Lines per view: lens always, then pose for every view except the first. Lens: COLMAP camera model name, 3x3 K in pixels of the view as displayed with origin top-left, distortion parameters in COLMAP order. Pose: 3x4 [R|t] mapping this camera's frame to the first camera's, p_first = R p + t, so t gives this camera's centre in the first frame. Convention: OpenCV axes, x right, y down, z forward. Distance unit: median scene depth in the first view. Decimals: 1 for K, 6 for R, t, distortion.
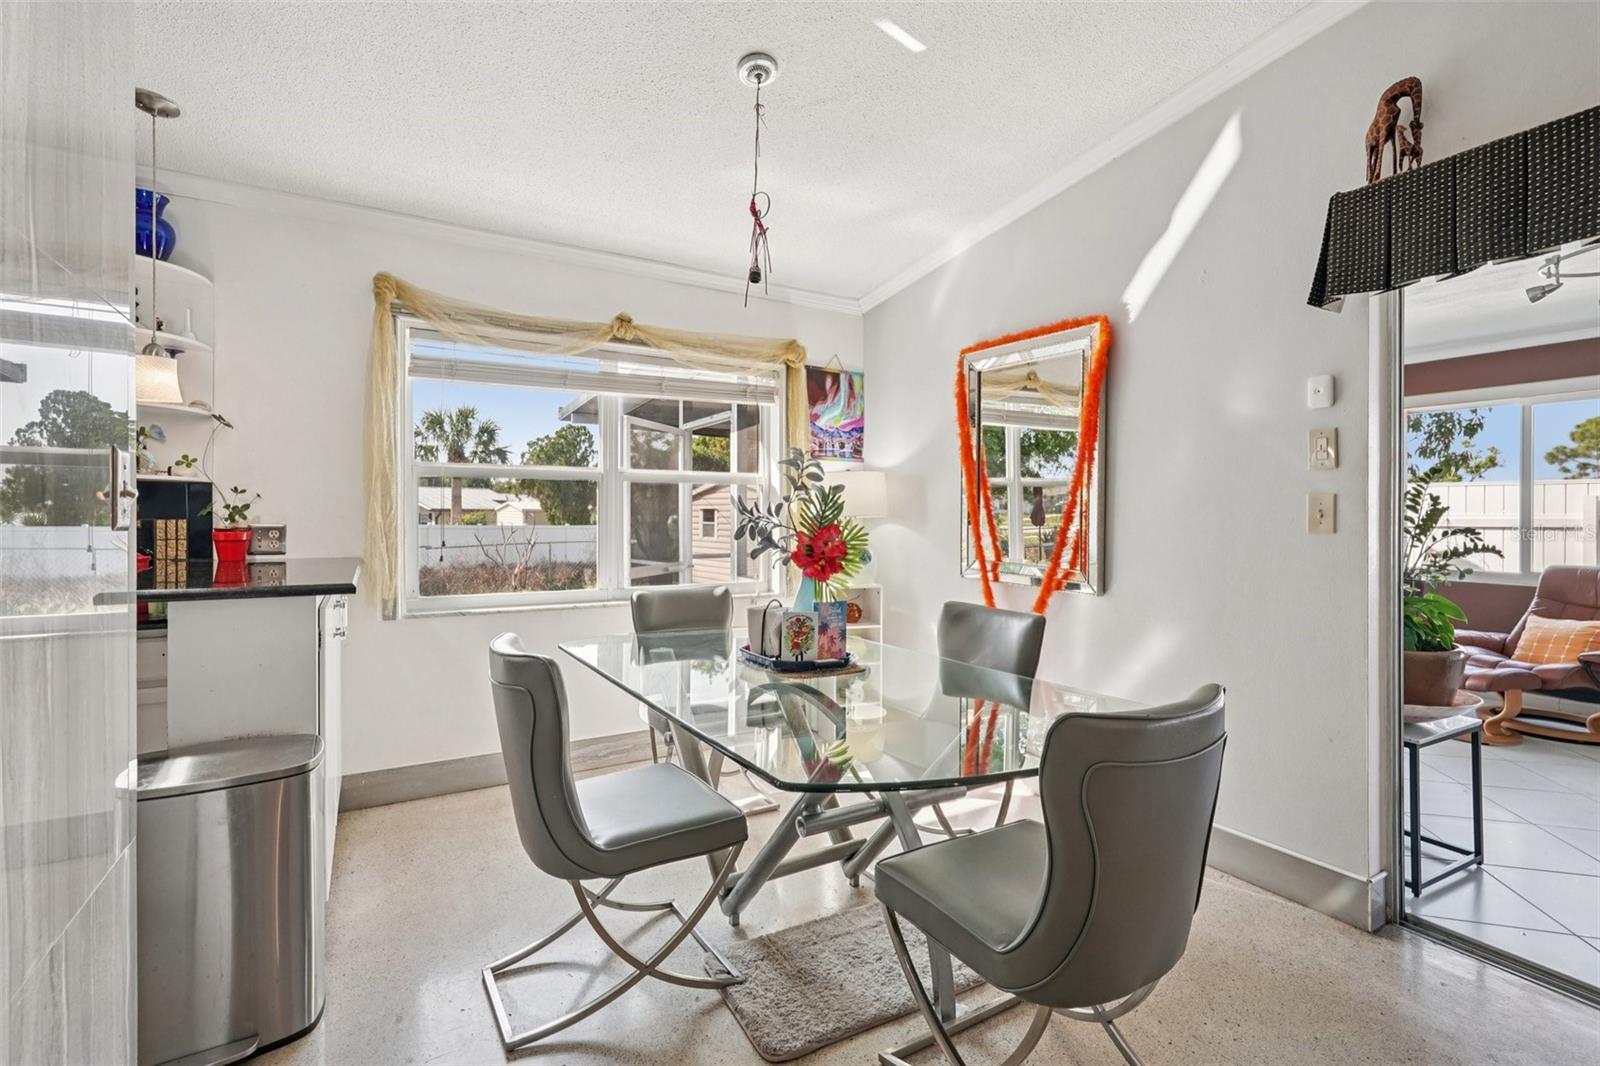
lens RADIAL K [[725.0, 0, 806.6], [0, 725.0, 521.9], [0, 0, 1]] dist [-0.003363, 0.000392]
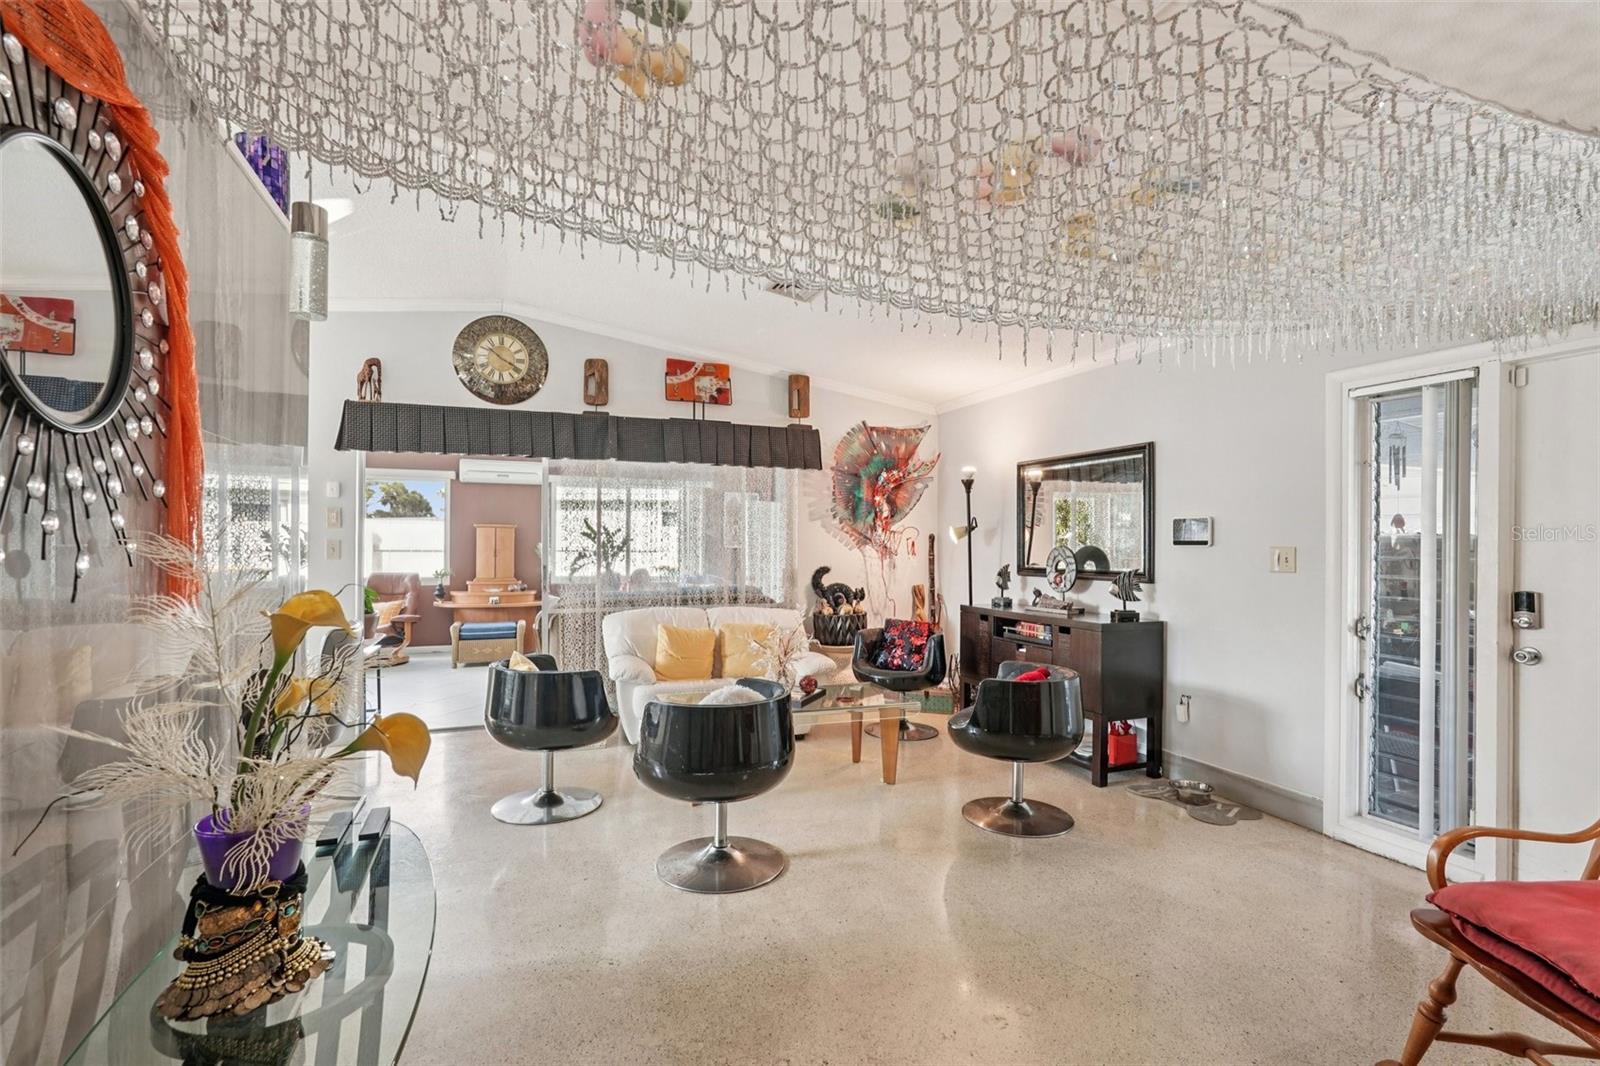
lens RADIAL K [[725.0, 0, 806.2], [0, 725.0, 534.7], [0, 0, 1]] dist [-0.003363, 0.000392]
pose [[0.151982, 0.005488, 0.988368, -0.519845], [0.001751, 0.999982, -0.005821, -0.022120], [-0.988382, 0.002616, 0.151969, -0.290263]]
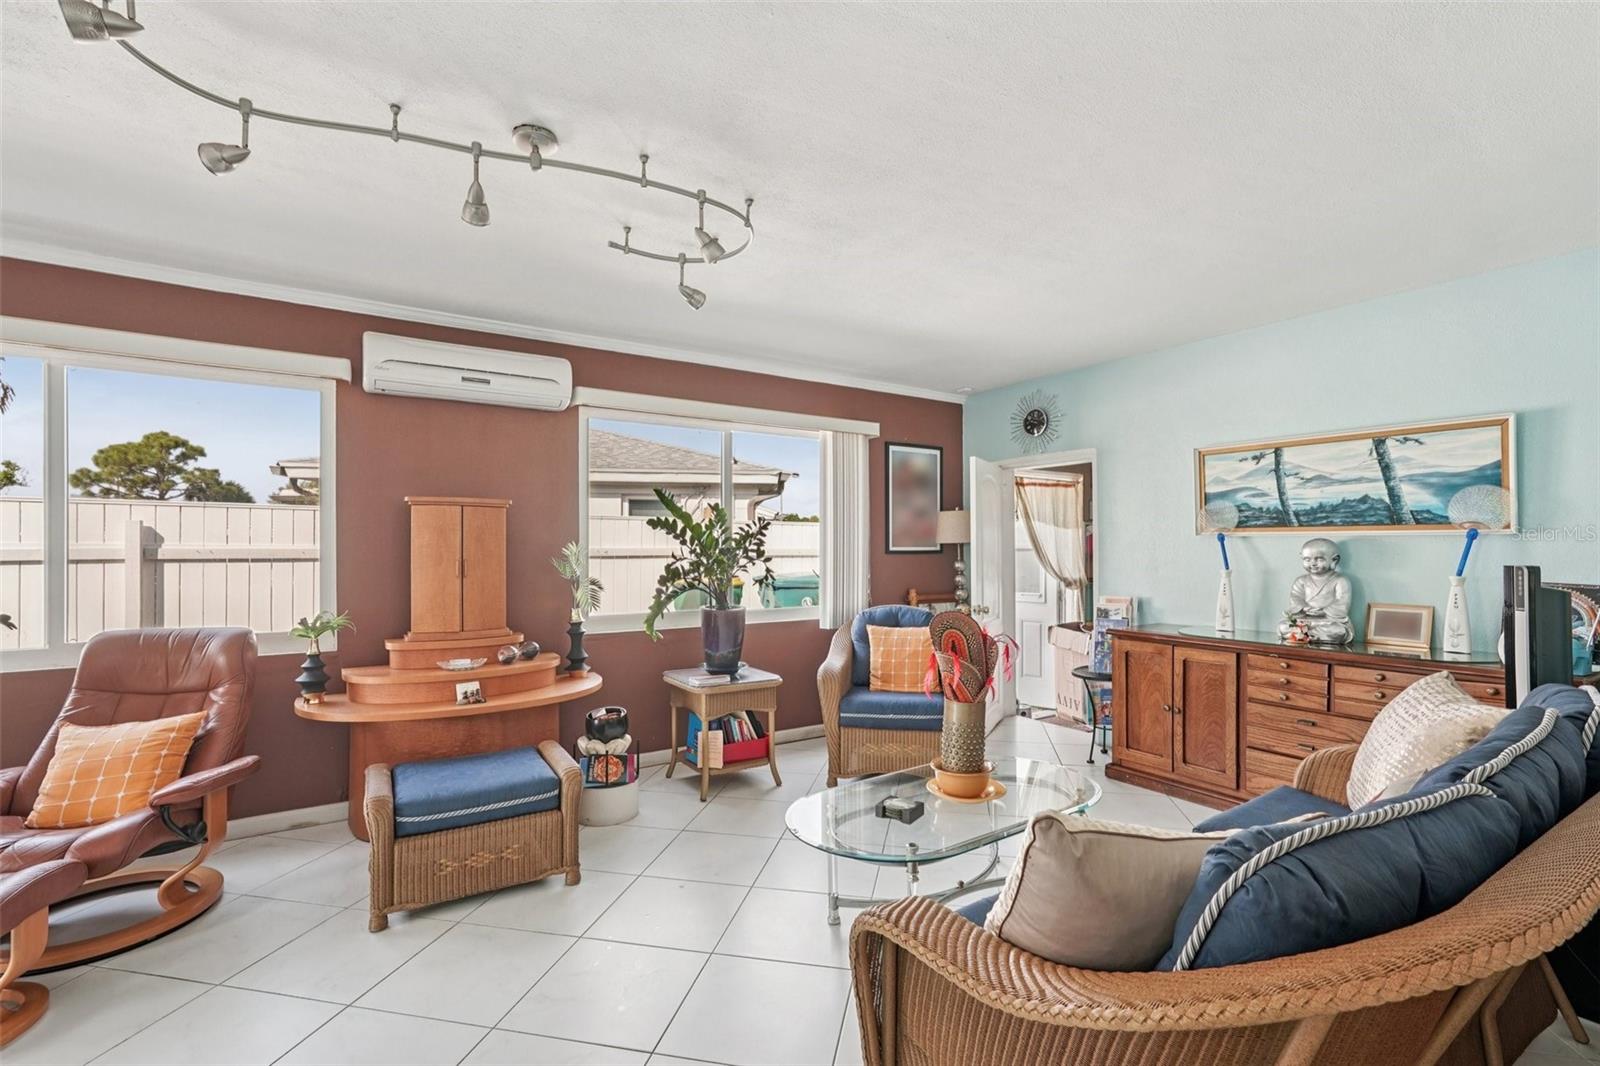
lens RADIAL K [[725.0, 0, 795.5], [0, 725.0, 540.0], [0, 0, 1]] dist [-0.003363, 0.000392]
pose [[-0.014114, 0.003205, 0.999895, 0.415191], [0.003931, 0.999987, -0.003150, -0.012952], [-0.999893, 0.003886, -0.014127, 0.422880]]
